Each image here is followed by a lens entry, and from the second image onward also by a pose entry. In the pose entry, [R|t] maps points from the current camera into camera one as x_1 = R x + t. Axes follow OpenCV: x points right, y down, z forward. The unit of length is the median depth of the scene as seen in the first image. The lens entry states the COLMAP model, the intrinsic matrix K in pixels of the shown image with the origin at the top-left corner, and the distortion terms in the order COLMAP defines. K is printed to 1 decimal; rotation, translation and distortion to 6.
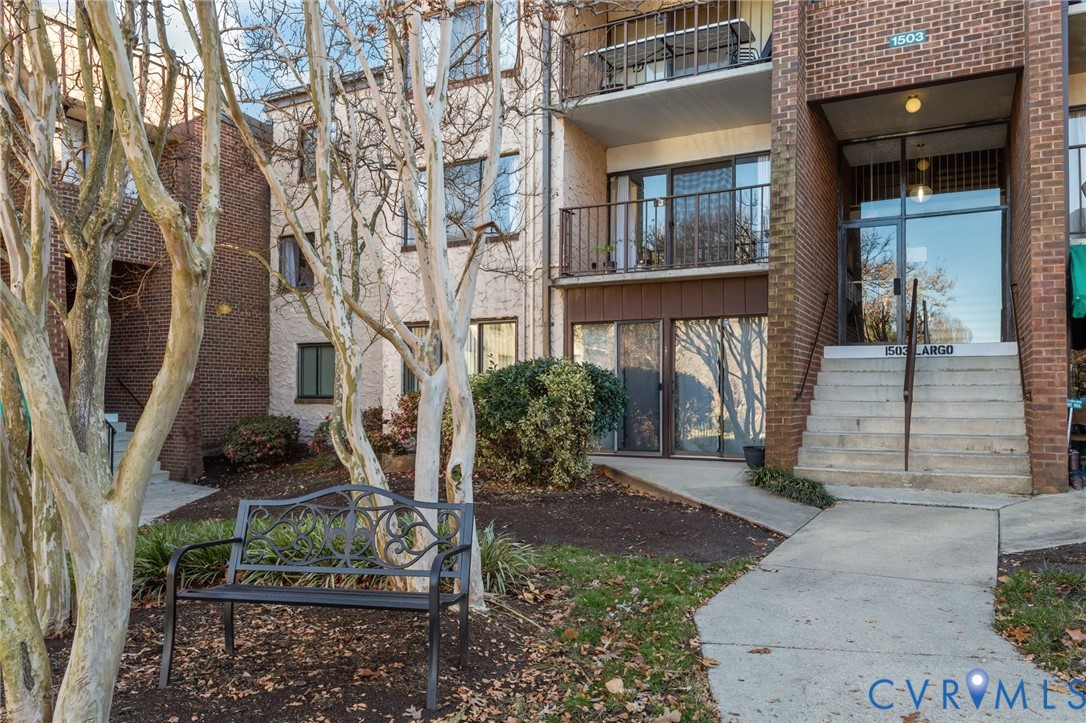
lens RADIAL K [[774.6, 0, 545.3], [0, 774.6, 366.6], [0, 0, 1]] dist [-0.007416, 0.007818]
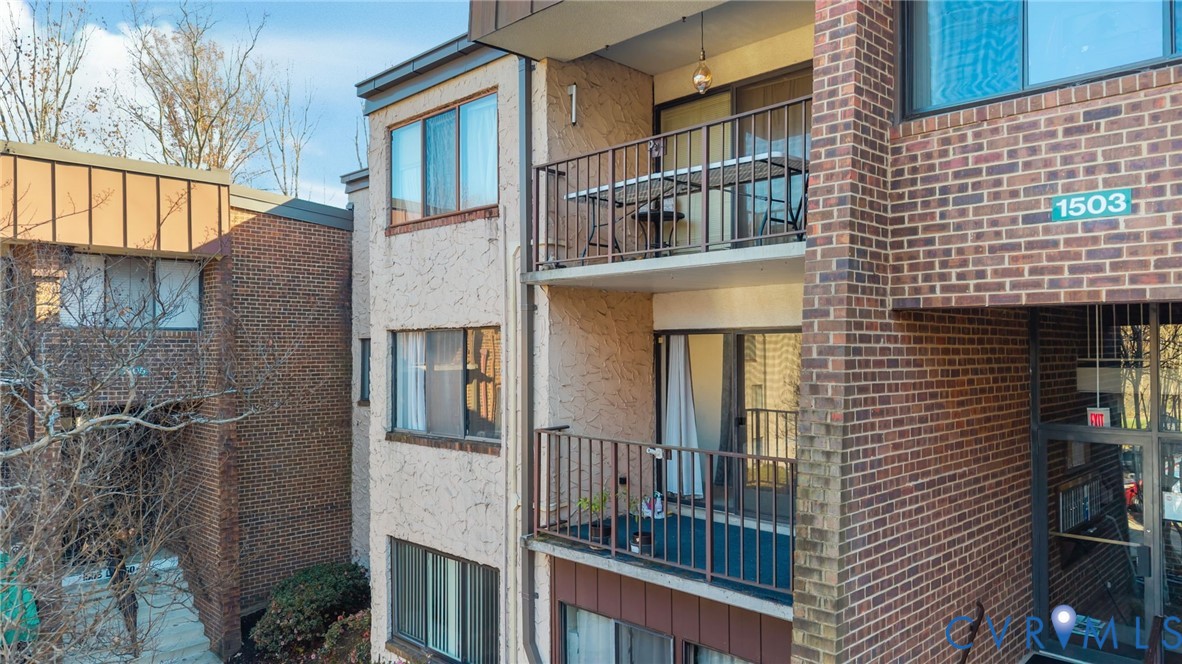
lens RADIAL K [[796.5, 0, 587.3], [0, 796.5, 332.9], [0, 0, 1]] dist [0.007402, -0.008461]
pose [[0.958149, -0.013122, -0.285968, 0.304663], [0.014326, 0.999895, 0.002119, -0.342489], [0.285910, -0.006127, 0.958237, 0.434726]]
